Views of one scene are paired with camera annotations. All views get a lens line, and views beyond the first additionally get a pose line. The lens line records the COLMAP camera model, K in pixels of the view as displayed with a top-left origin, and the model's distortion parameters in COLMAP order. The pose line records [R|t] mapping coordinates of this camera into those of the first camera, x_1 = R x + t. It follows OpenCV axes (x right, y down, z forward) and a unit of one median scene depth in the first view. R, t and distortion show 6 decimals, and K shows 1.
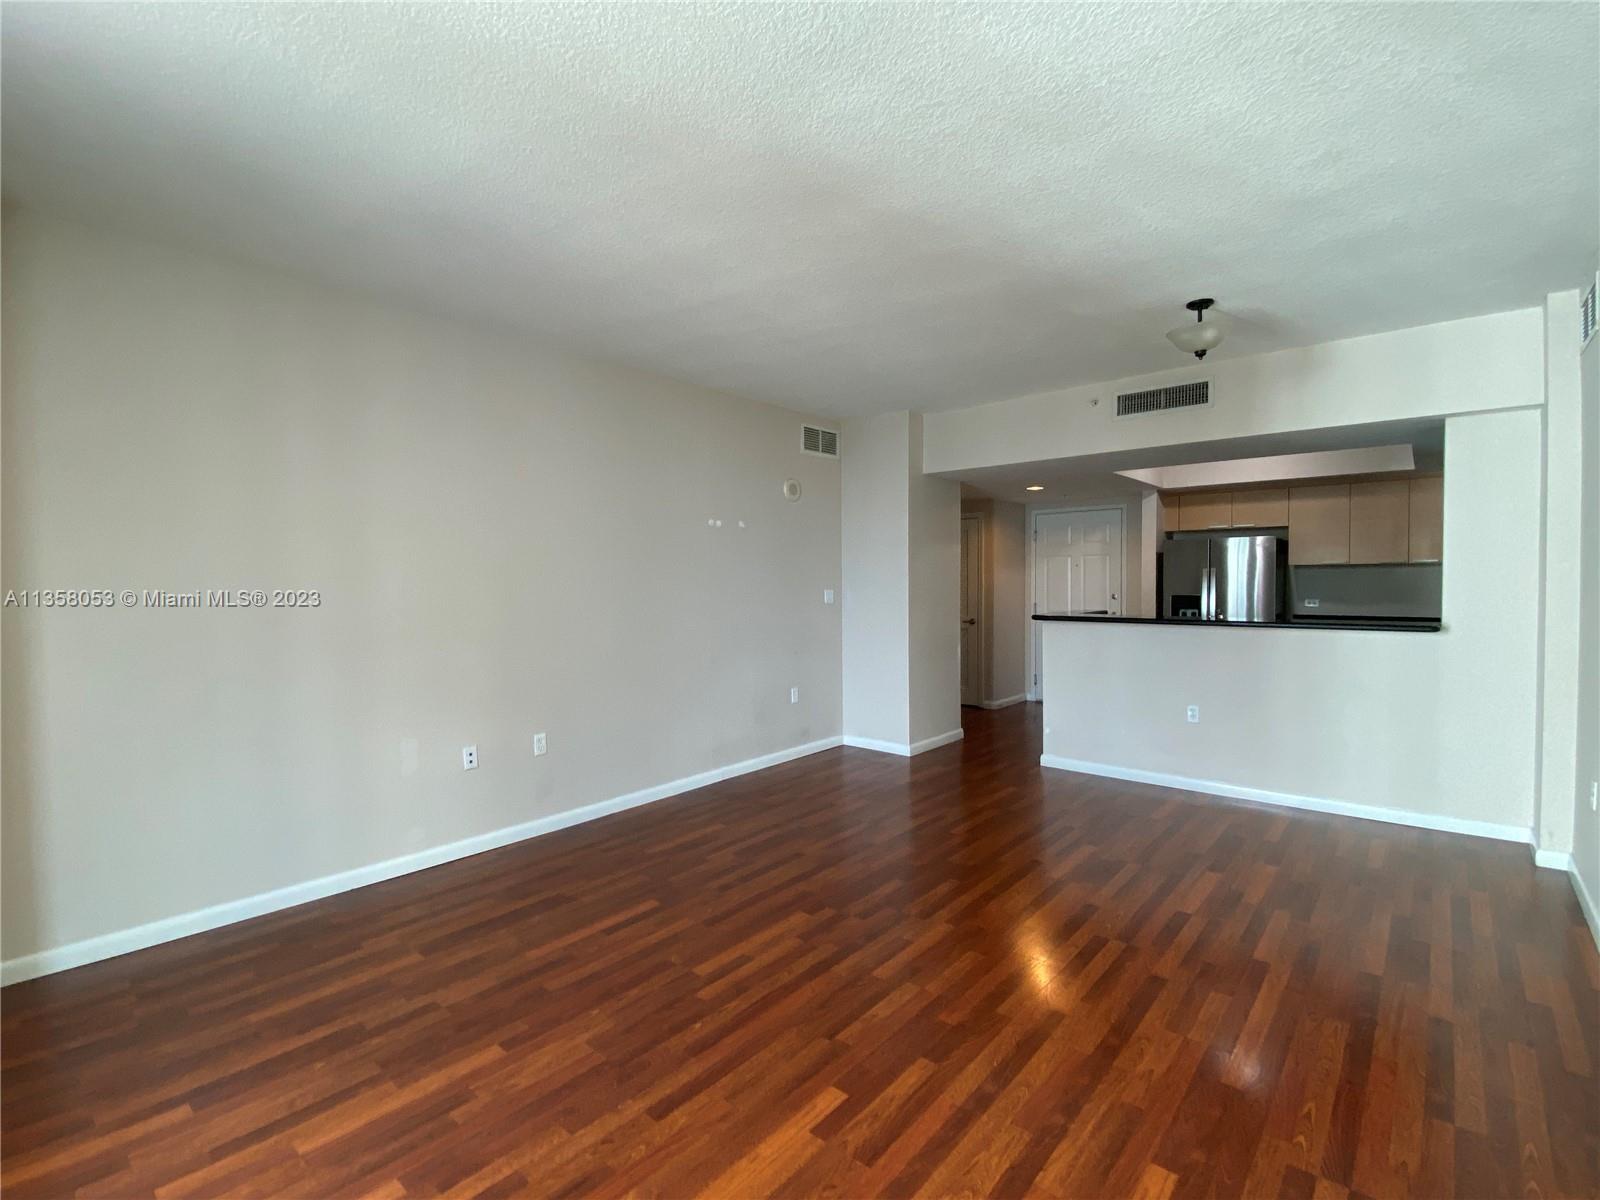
lens RADIAL K [[742.6, 0, 803.7], [0, 742.6, 602.5], [0, 0, 1]] dist [0.015176, -0.021001]
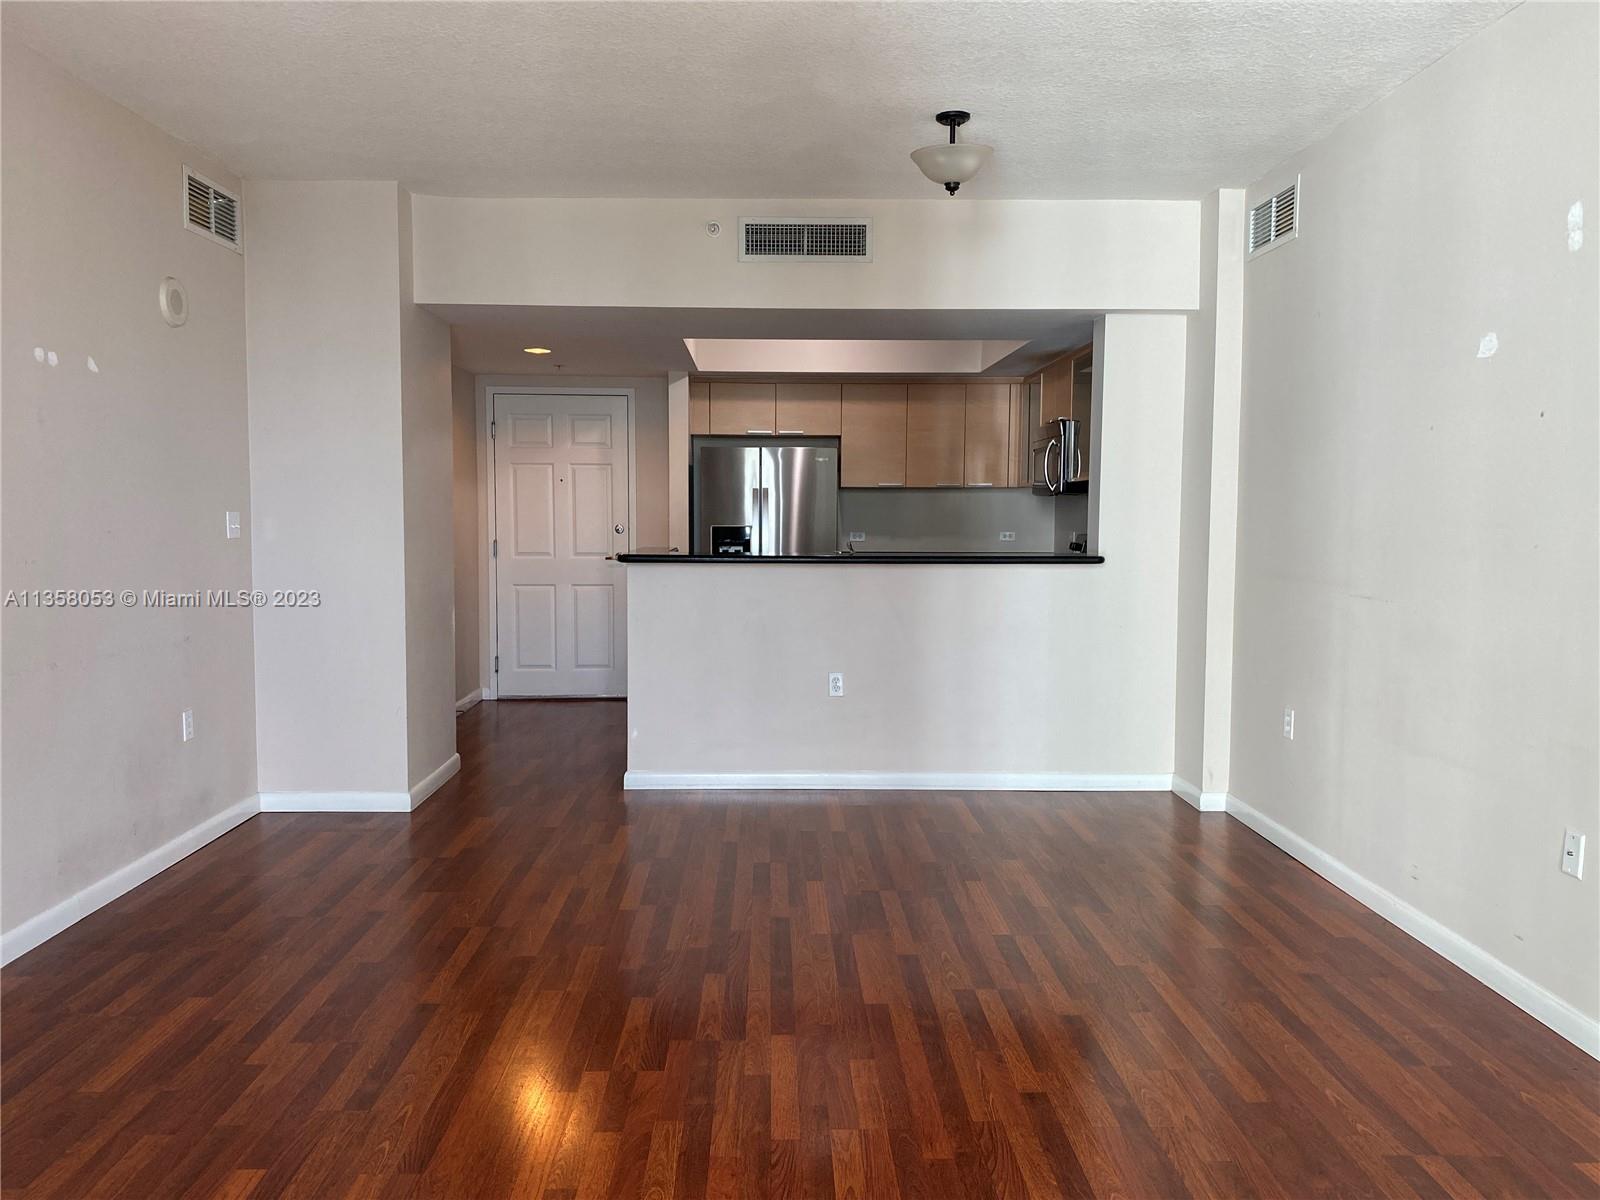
lens RADIAL K [[1210.1, 0, 798.3], [0, 1210.1, 598.3], [0, 0, 1]] dist [0.060860, -0.064224]
pose [[0.746974, -0.037248, 0.663809, -0.359530], [0.009798, 0.998938, 0.045028, 0.013449], [-0.664781, -0.027130, 0.746546, 0.178399]]
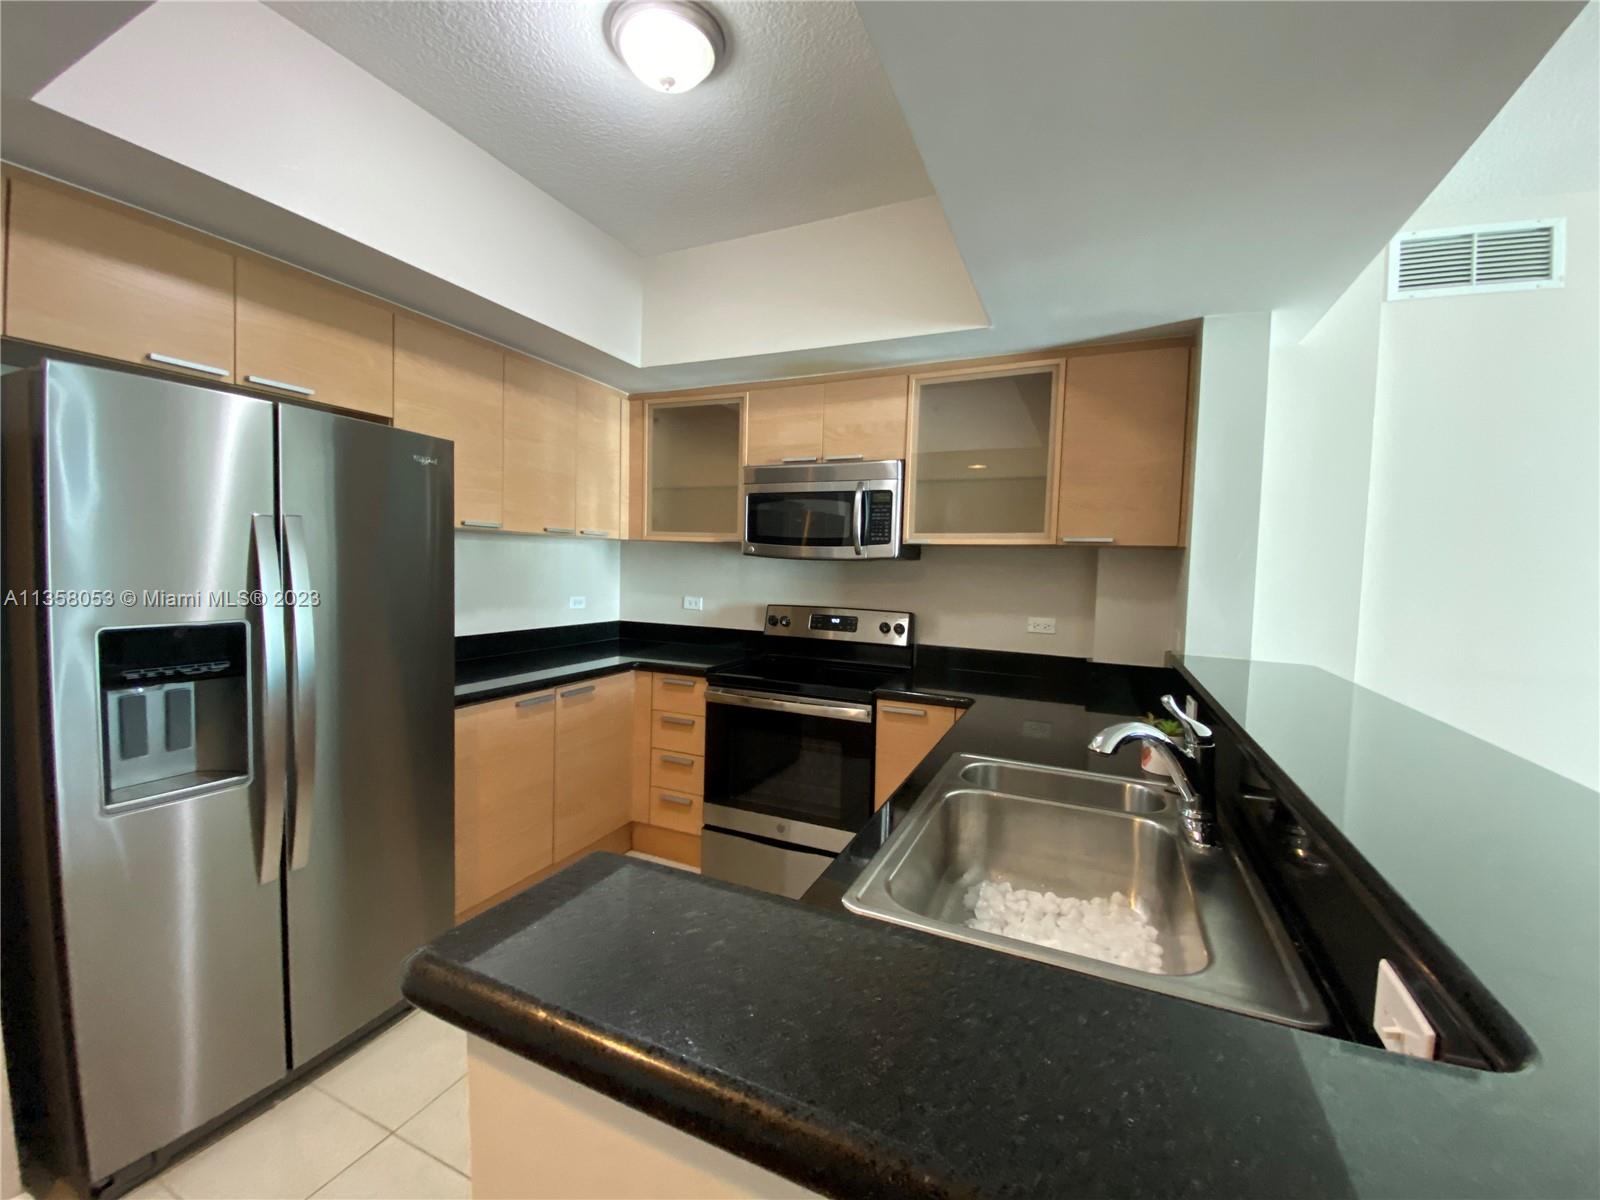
lens RADIAL K [[646.2, 0, 800.4], [0, 646.2, 594.4], [0, 0, 1]] dist [0.047032, -0.031465]
pose [[-0.279352, -0.046447, 0.959065, 0.478176], [0.002484, 0.998791, 0.049095, -0.051755], [-0.960186, 0.016097, -0.278899, 1.557807]]
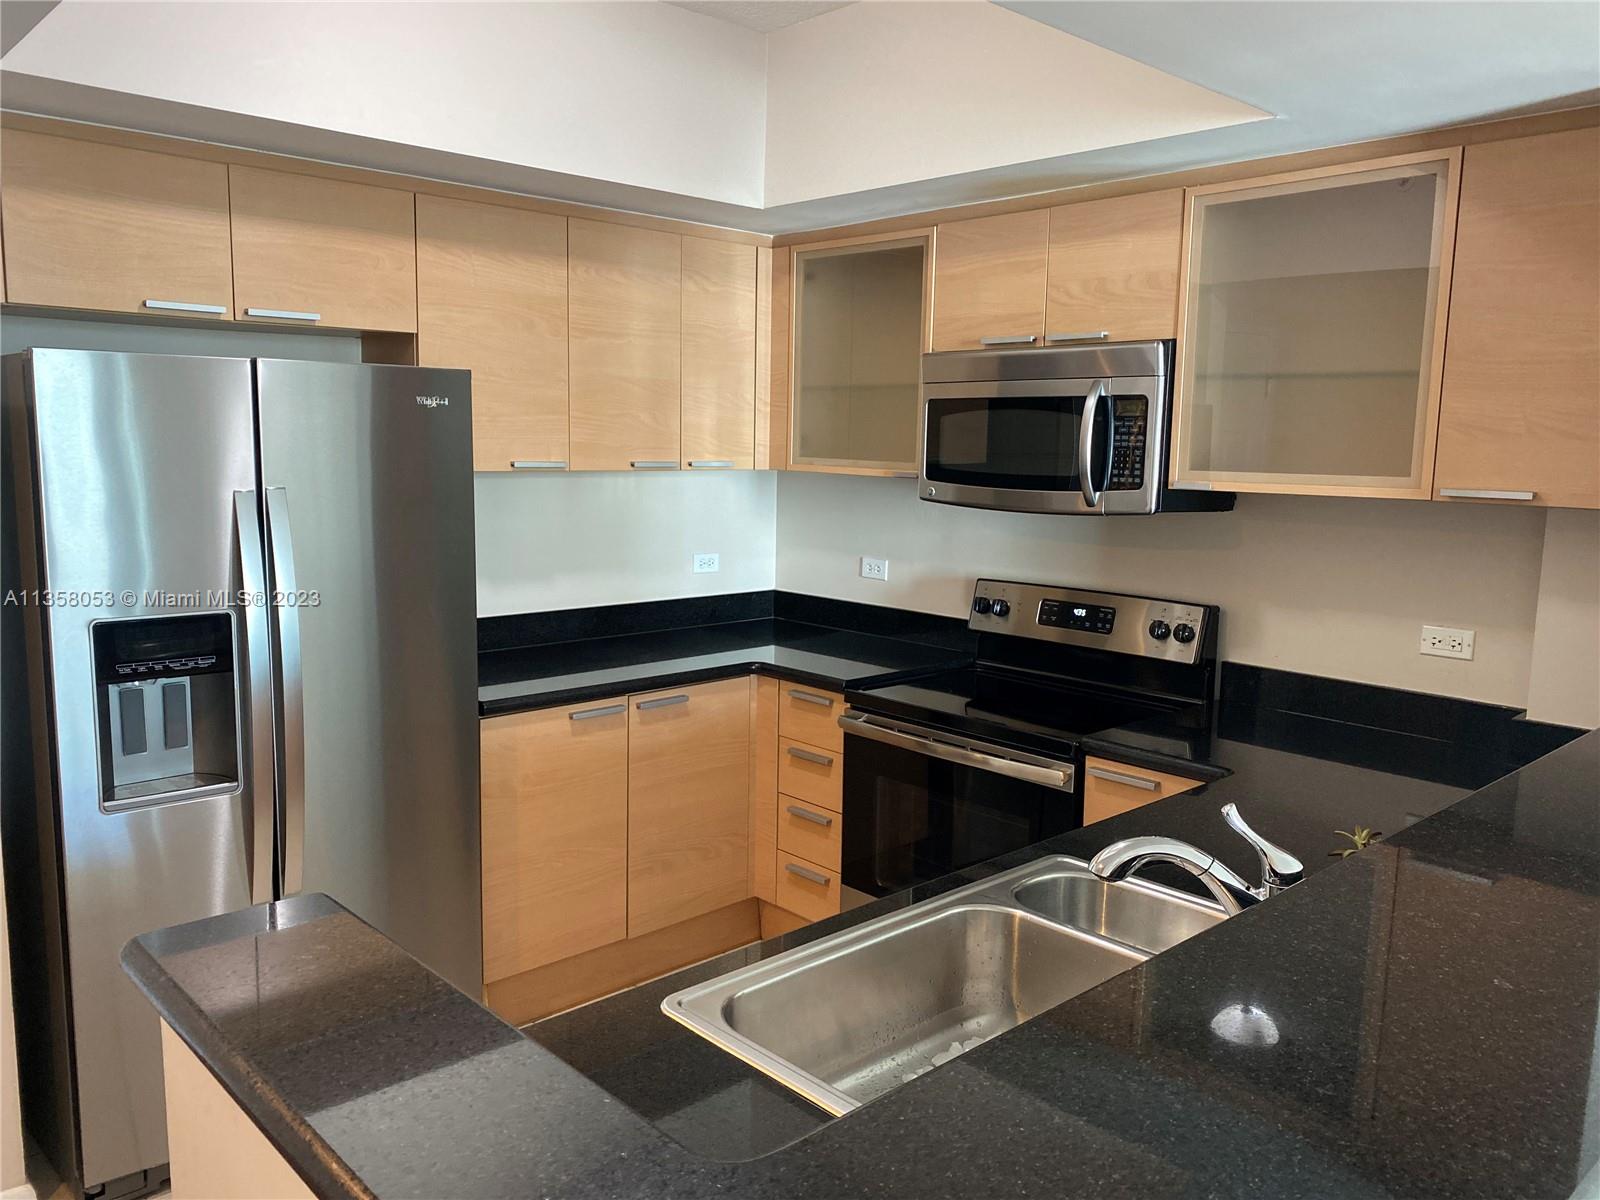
lens RADIAL K [[1210.1, 0, 798.3], [0, 1210.1, 598.3], [0, 0, 1]] dist [0.060860, -0.064224]
pose [[0.112123, -0.124629, 0.985848, 0.342622], [0.011111, 0.992199, 0.124169, -0.101249], [-0.993632, -0.002968, 0.112633, 1.394843]]
